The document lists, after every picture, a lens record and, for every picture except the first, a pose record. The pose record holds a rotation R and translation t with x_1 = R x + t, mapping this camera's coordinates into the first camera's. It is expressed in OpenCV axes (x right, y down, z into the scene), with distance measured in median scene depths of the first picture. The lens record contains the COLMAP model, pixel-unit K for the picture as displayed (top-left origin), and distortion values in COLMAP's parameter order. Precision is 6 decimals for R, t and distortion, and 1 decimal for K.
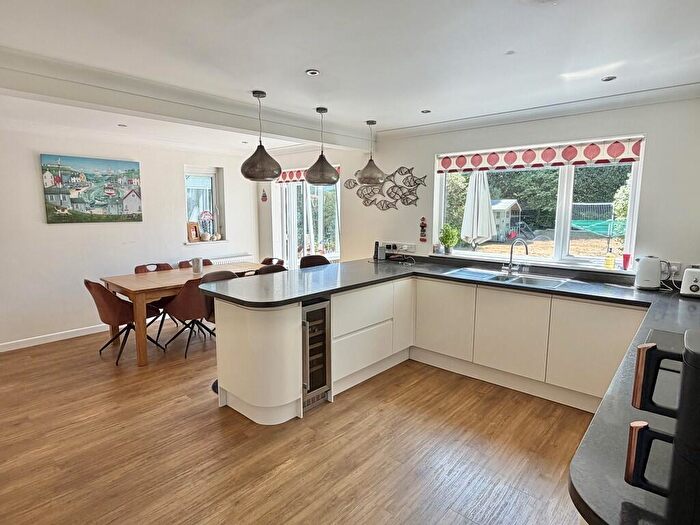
lens RADIAL K [[397.6, 0, 351.6], [0, 397.6, 263.7], [0, 0, 1]] dist [0.001216, 0.000879]
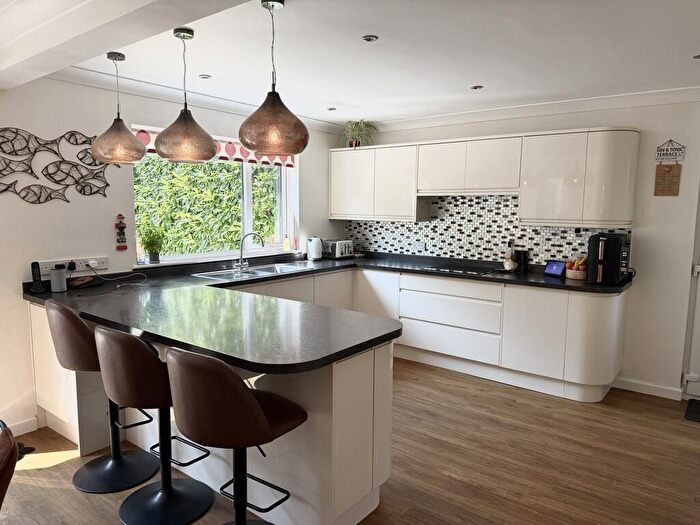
lens RADIAL K [[490.6, 0, 351.5], [0, 490.6, 268.4], [0, 0, 1]] dist [-0.028220, 0.004565]
pose [[-0.068605, -0.119709, 0.990436, -0.632176], [0.144613, 0.981096, 0.128597, -0.071924], [-0.987107, 0.152053, -0.049996, 0.635696]]
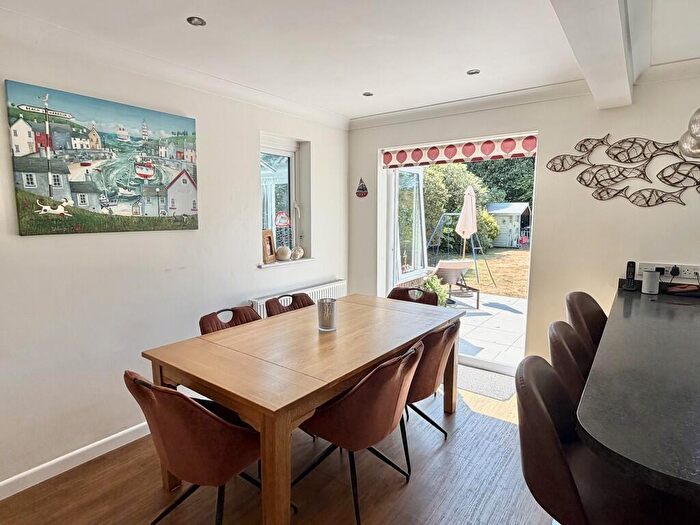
lens RADIAL K [[397.6, 0, 349.9], [0, 397.6, 258.9], [0, 0, 1]] dist [0.001216, 0.000879]
pose [[0.995561, -0.014033, 0.093066, -0.406317], [0.016350, 0.999574, -0.024176, -0.054189], [-0.092687, 0.025590, 0.995366, 0.484086]]
